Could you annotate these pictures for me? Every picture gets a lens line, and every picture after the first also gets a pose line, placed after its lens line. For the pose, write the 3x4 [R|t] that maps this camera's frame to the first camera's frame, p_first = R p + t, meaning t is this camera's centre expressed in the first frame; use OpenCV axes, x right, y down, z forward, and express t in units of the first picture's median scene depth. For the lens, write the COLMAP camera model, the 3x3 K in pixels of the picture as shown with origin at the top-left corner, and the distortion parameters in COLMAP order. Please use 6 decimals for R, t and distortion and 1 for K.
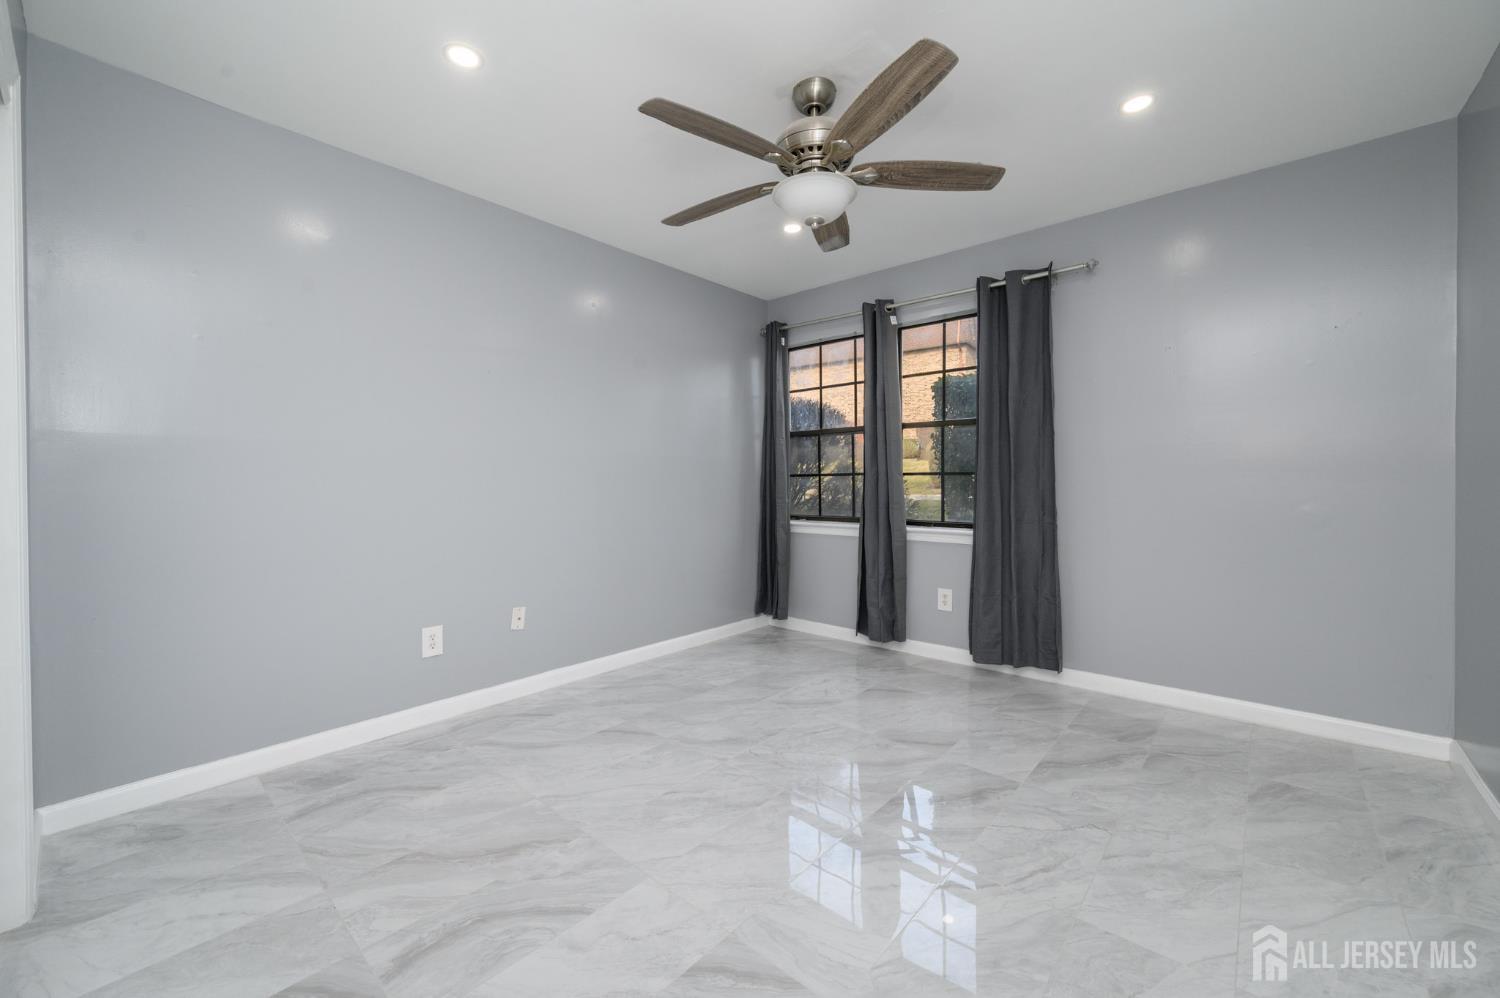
lens RADIAL K [[589.2, 0, 750.0], [0, 589.2, 499.0], [0, 0, 1]] dist [0.001108, -0.000150]
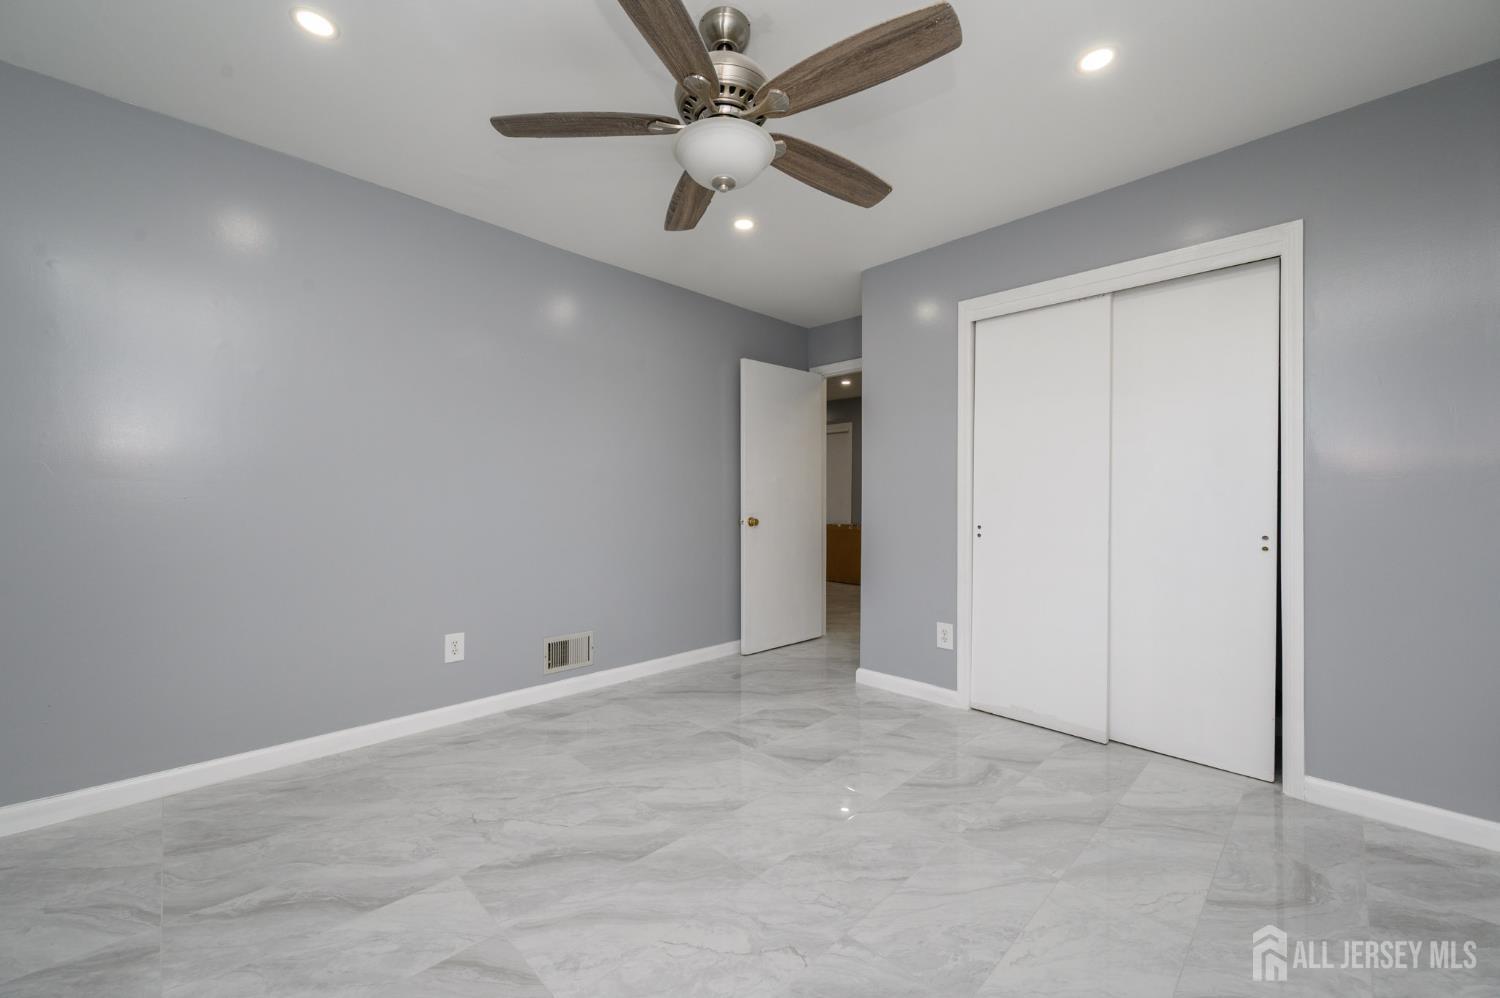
lens RADIAL K [[589.2, 0, 750.0], [0, 589.2, 499.0], [0, 0, 1]] dist [0.001108, -0.000150]
pose [[-0.998120, -0.000894, 0.061279, 0.020403], [0.000661, 0.999678, 0.025351, -0.043107], [-0.061282, 0.025344, -0.997799, 1.662214]]
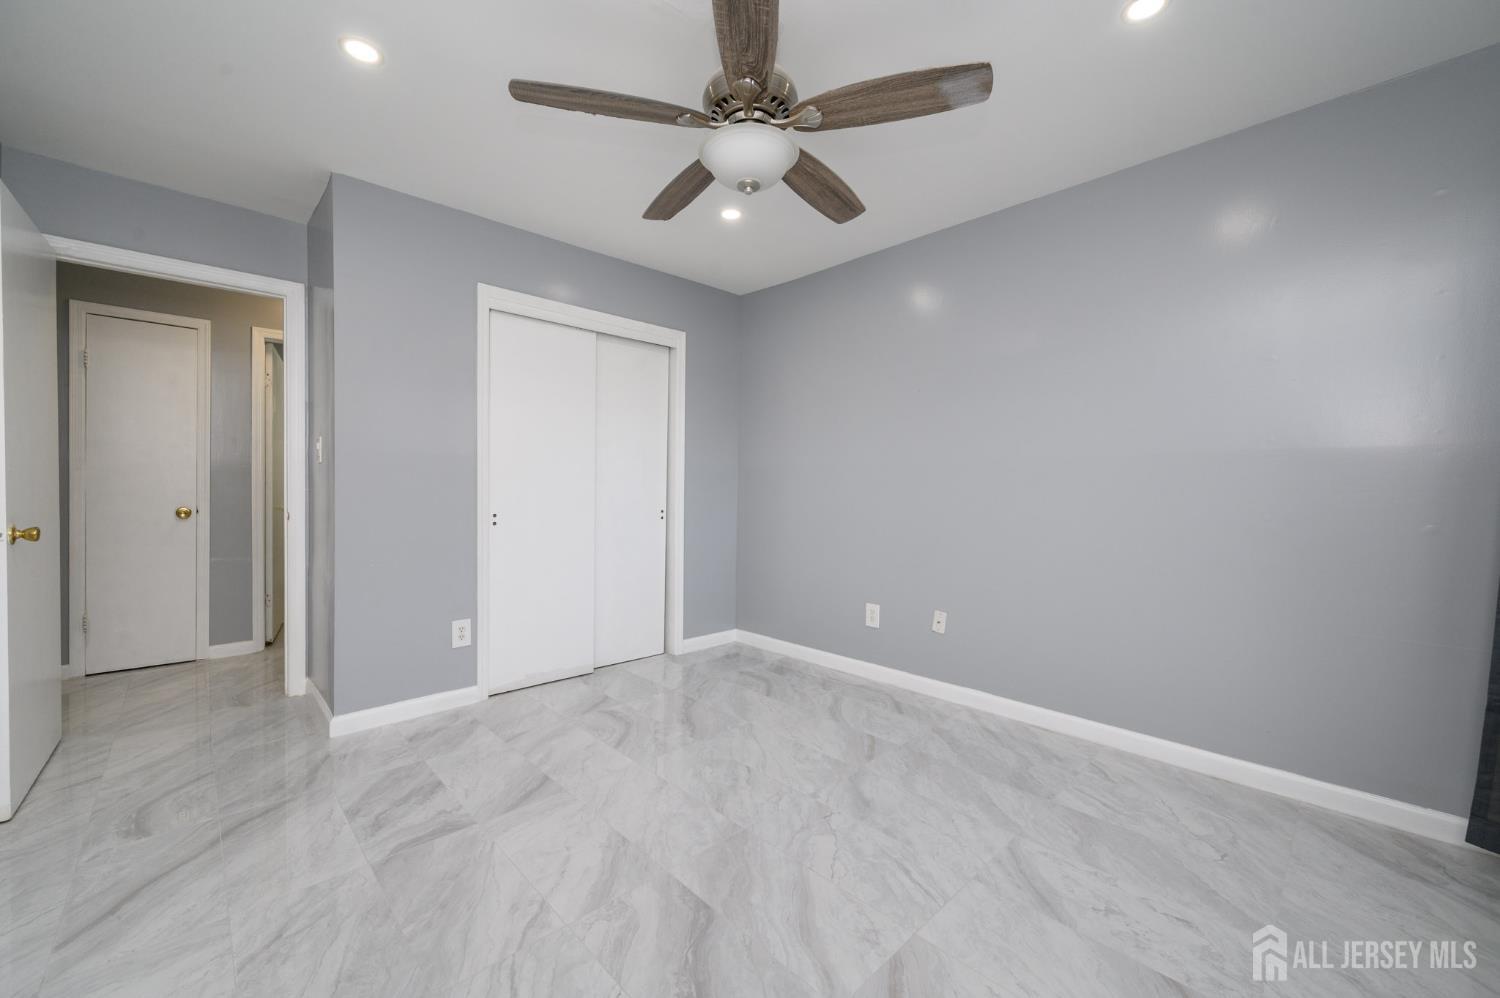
lens RADIAL K [[587.3, 0, 740.6], [0, 587.3, 503.7], [0, 0, 1]] dist [0.000354, -0.000067]
pose [[-0.090941, 0.028522, -0.995448, 0.879416], [-0.034324, 0.998906, 0.031757, -0.034690], [0.995265, 0.037056, -0.089862, 0.977968]]
